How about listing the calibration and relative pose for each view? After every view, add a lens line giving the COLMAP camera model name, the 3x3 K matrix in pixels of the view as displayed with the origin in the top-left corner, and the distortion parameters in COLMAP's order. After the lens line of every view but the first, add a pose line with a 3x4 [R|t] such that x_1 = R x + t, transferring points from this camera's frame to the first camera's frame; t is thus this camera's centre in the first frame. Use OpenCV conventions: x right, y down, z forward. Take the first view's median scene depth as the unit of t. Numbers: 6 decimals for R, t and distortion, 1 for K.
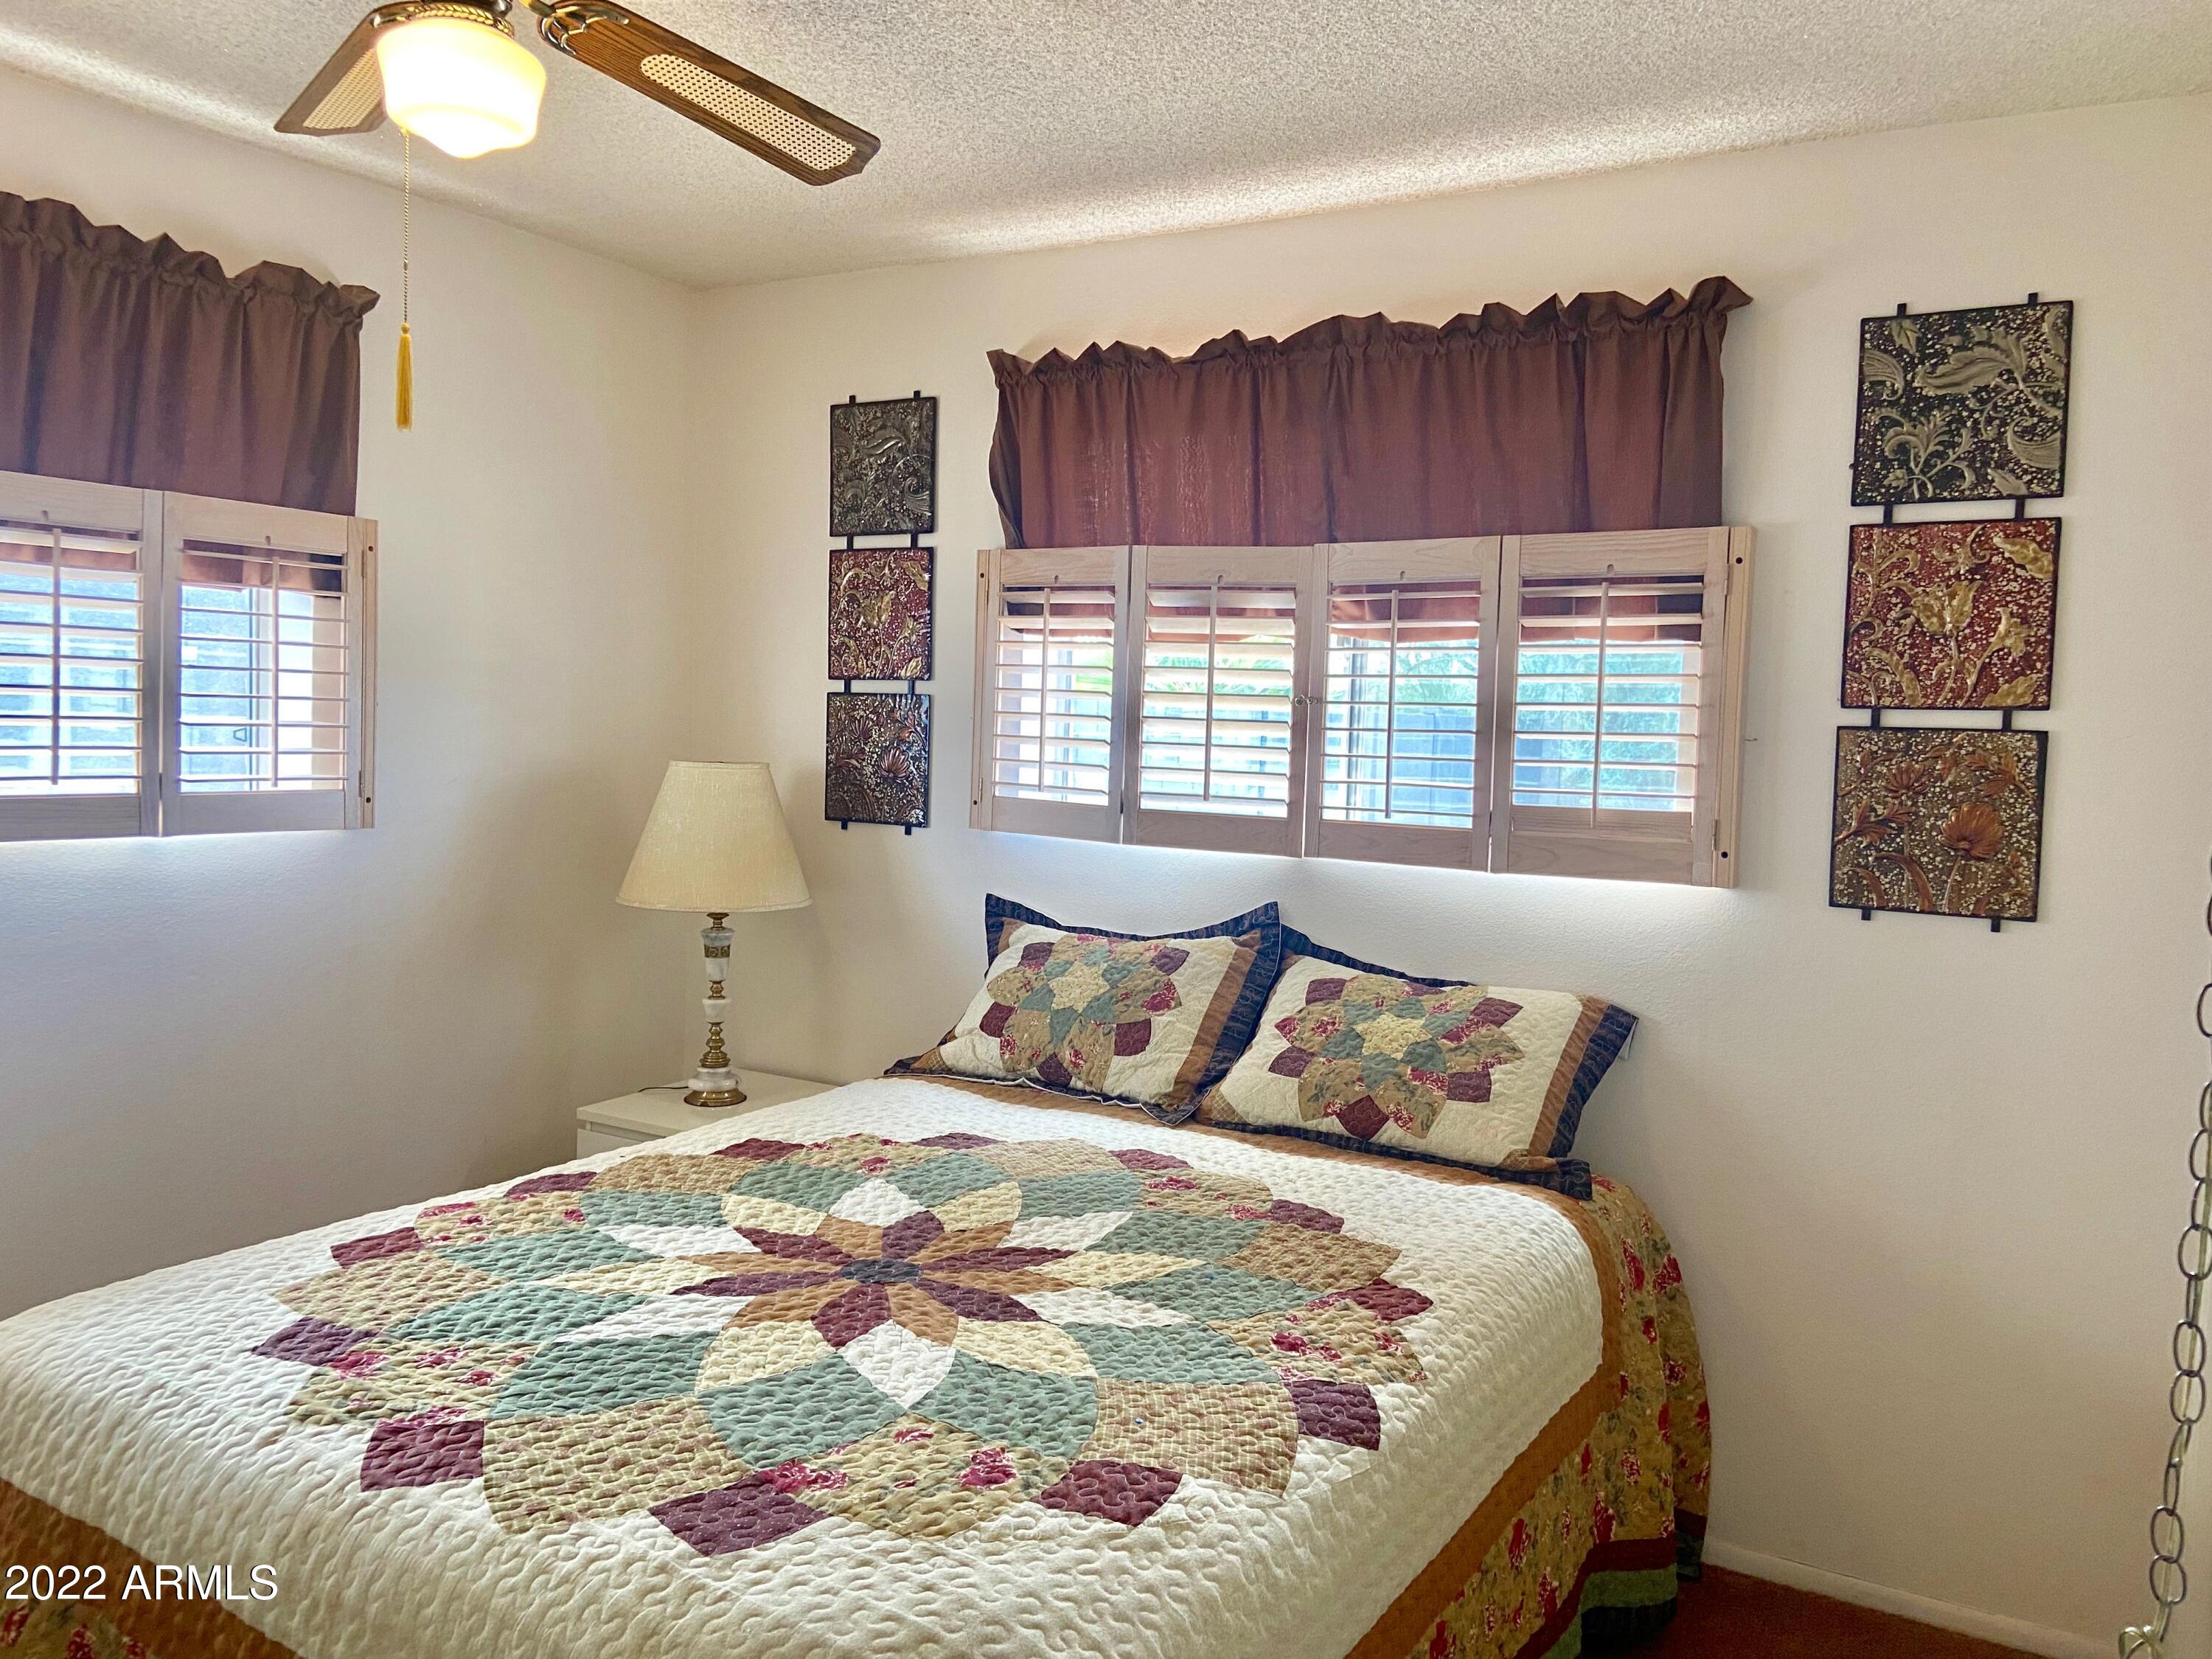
lens RADIAL K [[1685.3, 0, 1130.5], [0, 1685.3, 813.7], [0, 0, 1]] dist [0.122375, -0.147698]
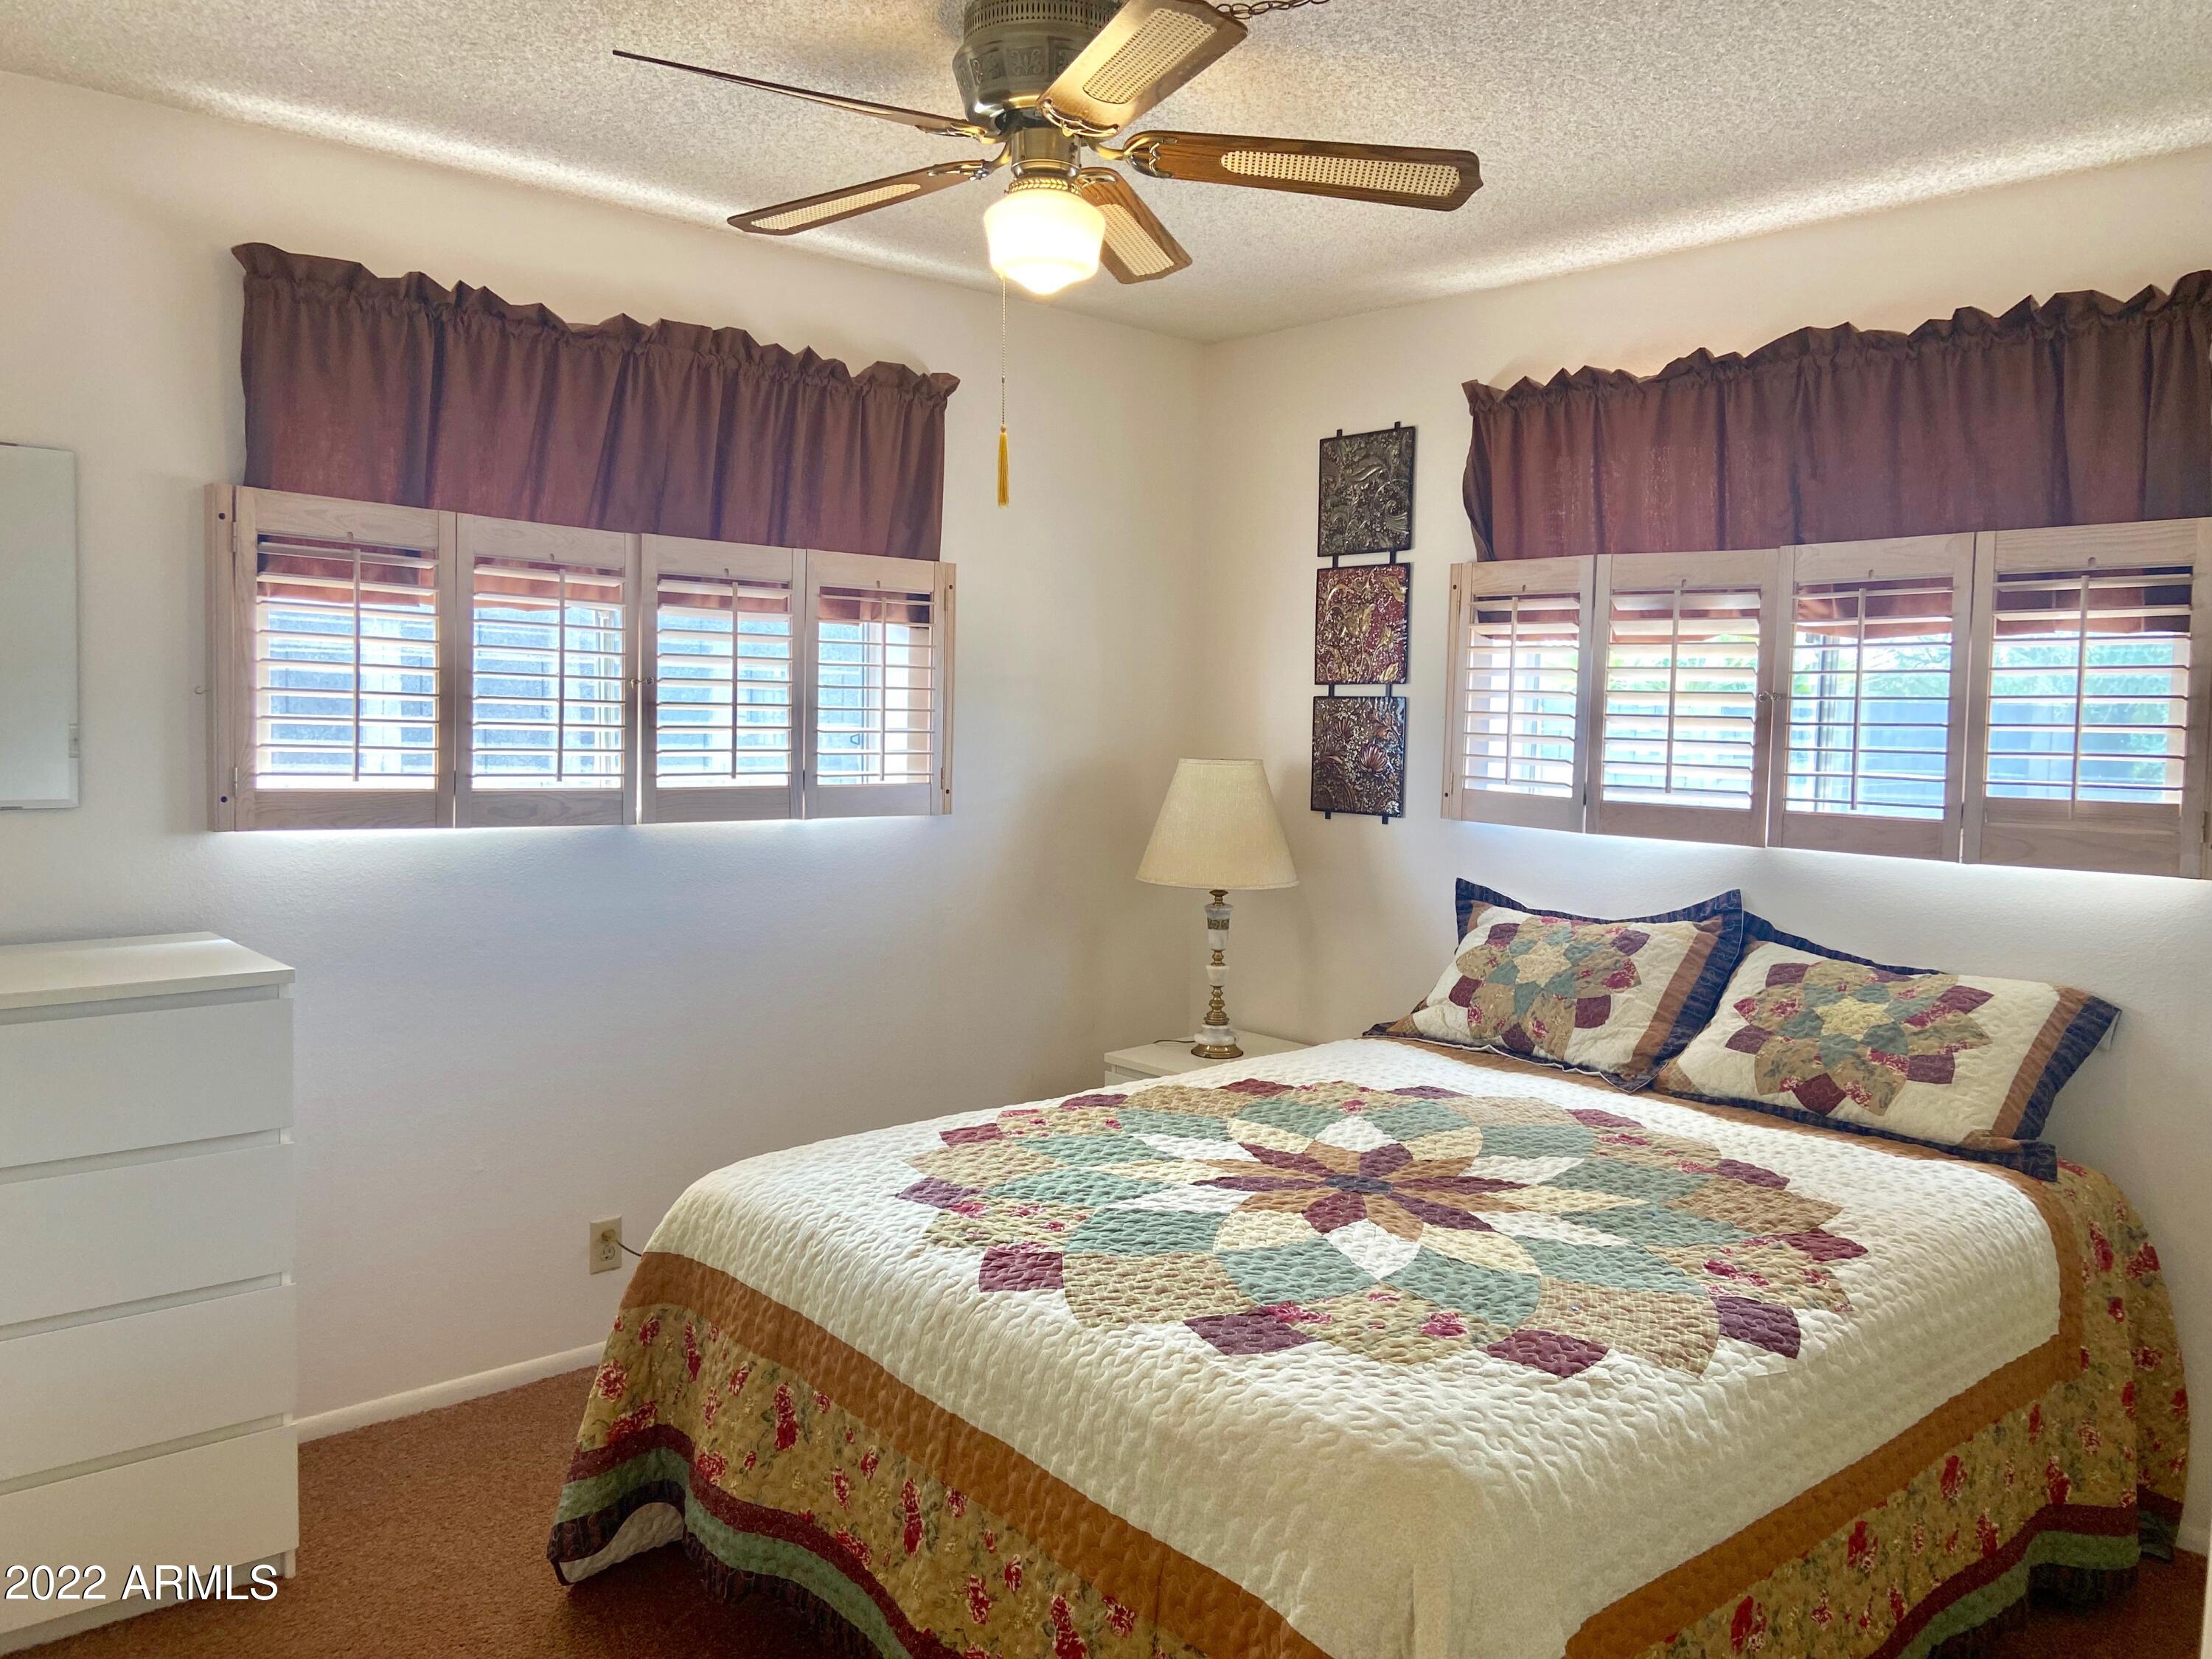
lens RADIAL K [[1685.3, 0, 1130.5], [0, 1685.3, 813.7], [0, 0, 1]] dist [0.122375, -0.147698]
pose [[0.959800, 0.004801, -0.280644, 0.025478], [-0.004381, 0.999988, 0.002122, 0.005494], [0.280651, -0.000807, 0.959810, -0.145393]]
